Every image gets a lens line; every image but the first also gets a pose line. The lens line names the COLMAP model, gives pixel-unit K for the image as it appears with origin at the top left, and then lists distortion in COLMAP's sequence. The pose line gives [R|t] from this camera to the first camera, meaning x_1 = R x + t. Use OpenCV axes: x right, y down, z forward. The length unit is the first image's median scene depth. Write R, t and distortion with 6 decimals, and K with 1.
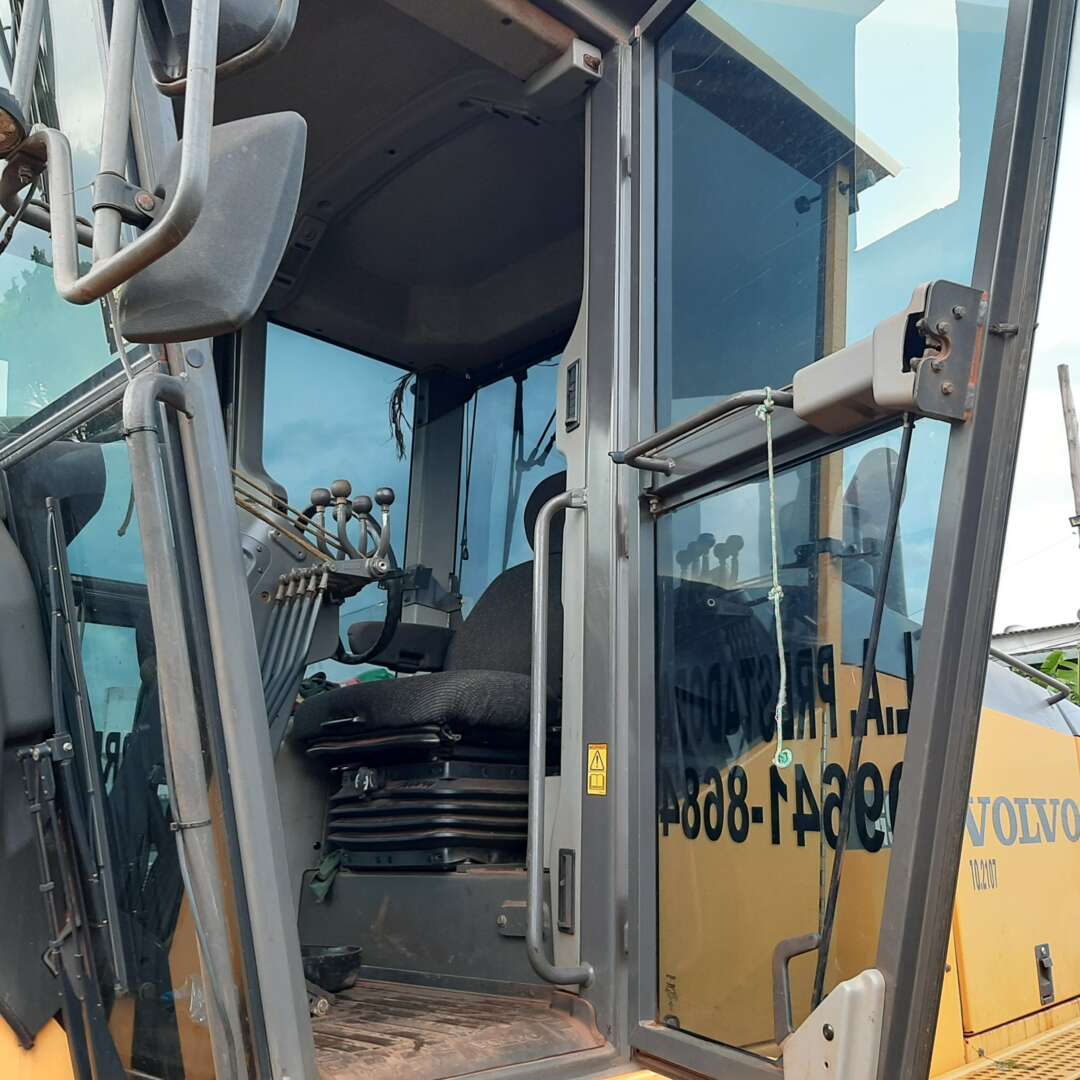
lens RADIAL K [[1130.7, 0, 540.0], [0, 1130.7, 540.0], [0, 0, 1]] dist [0.213482, -0.716839]
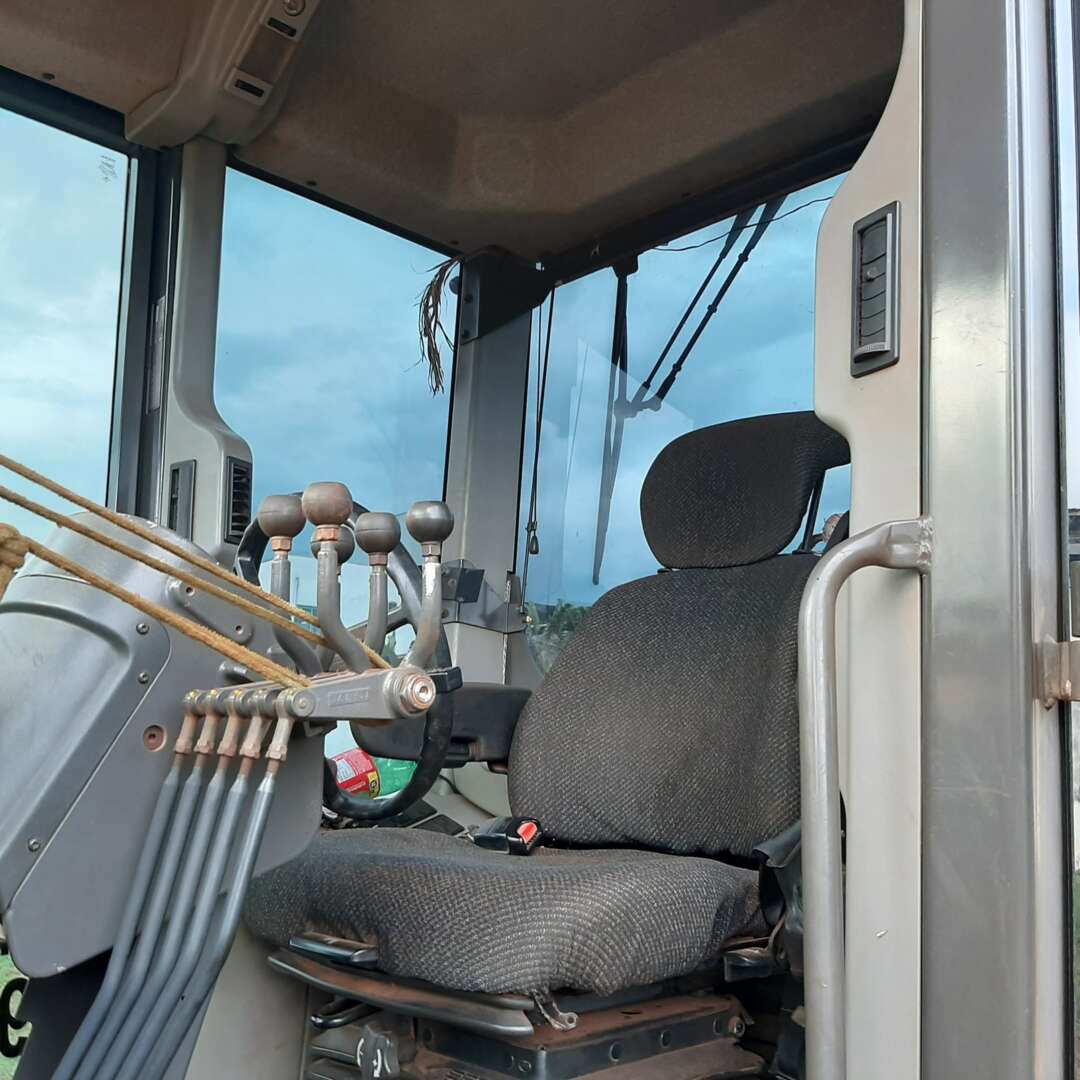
lens RADIAL K [[1130.7, 0, 540.0], [0, 1130.7, 540.0], [0, 0, 1]] dist [0.213482, -0.716839]
pose [[0.999586, 0.027255, -0.009178, -0.056528], [-0.026470, 0.996690, 0.076861, -0.040191], [0.011242, -0.076586, 0.997000, 0.355090]]
